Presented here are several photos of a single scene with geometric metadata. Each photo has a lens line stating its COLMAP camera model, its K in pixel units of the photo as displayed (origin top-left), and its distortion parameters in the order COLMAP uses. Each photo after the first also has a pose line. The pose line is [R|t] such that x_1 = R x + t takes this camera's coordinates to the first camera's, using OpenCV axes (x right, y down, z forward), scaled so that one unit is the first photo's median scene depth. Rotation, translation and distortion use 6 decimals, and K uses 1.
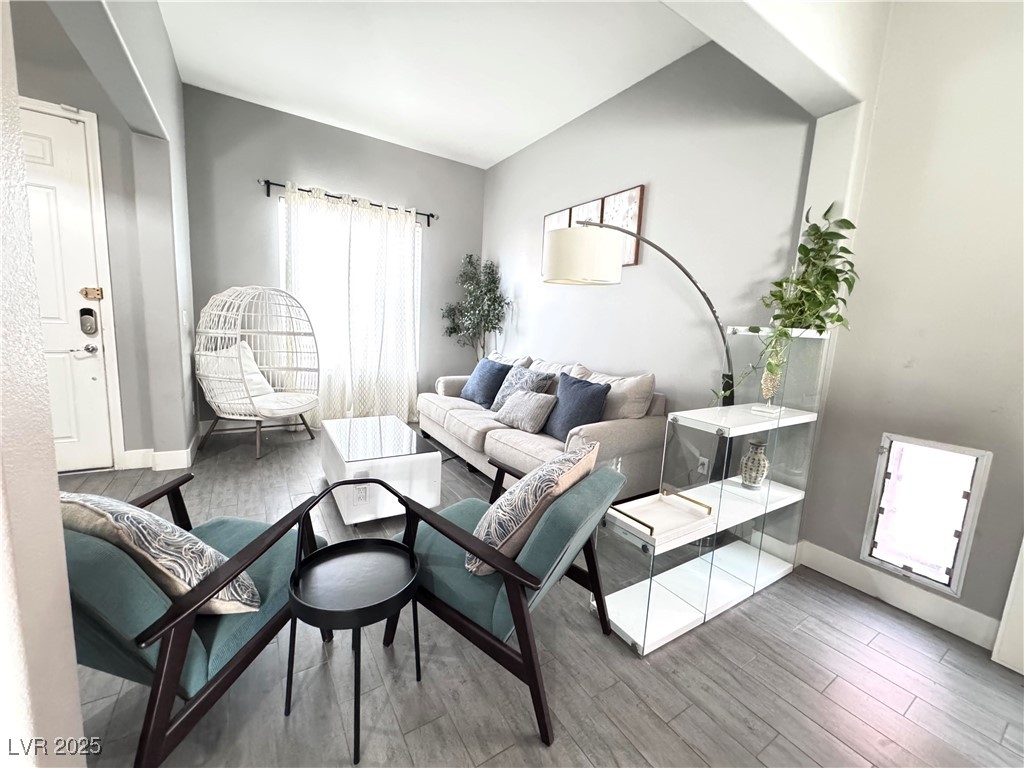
lens RADIAL K [[408.4, 0, 512.0], [0, 408.4, 384.0], [0, 0, 1]] dist [0.000415, -0.000538]
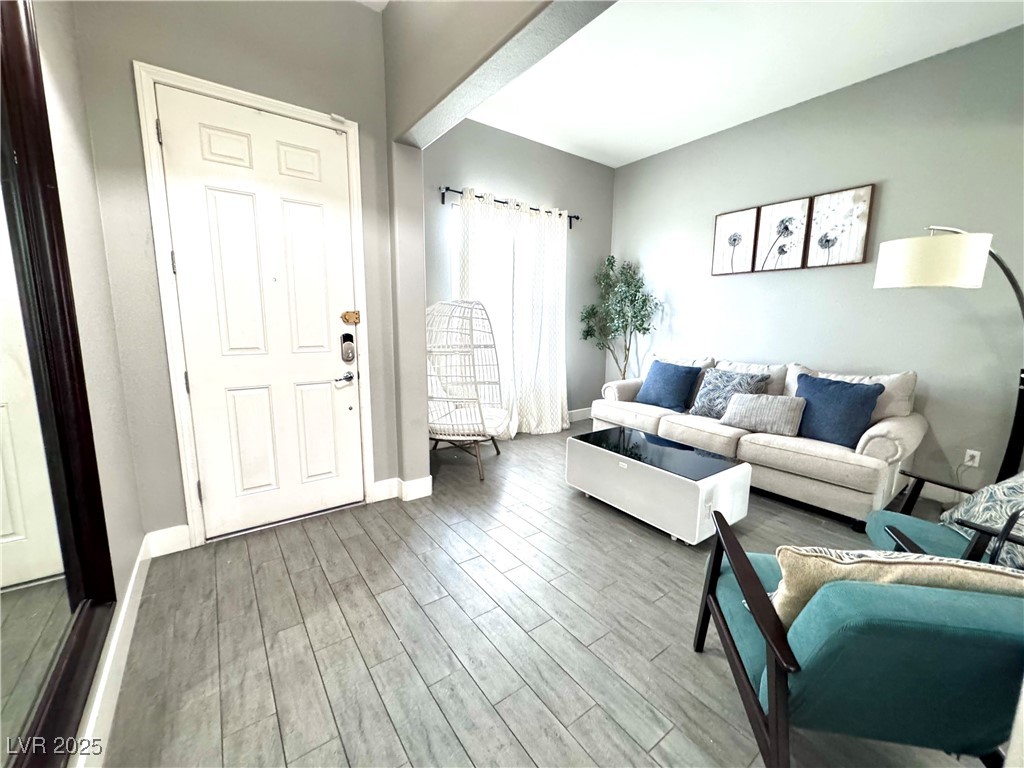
lens RADIAL K [[408.4, 0, 512.0], [0, 408.4, 384.0], [0, 0, 1]] dist [0.000415, -0.000538]
pose [[0.996663, -0.055654, 0.059714, -0.642833], [0.054684, 0.998346, 0.017750, -0.059550], [-0.060603, -0.014426, 0.998058, 0.040792]]
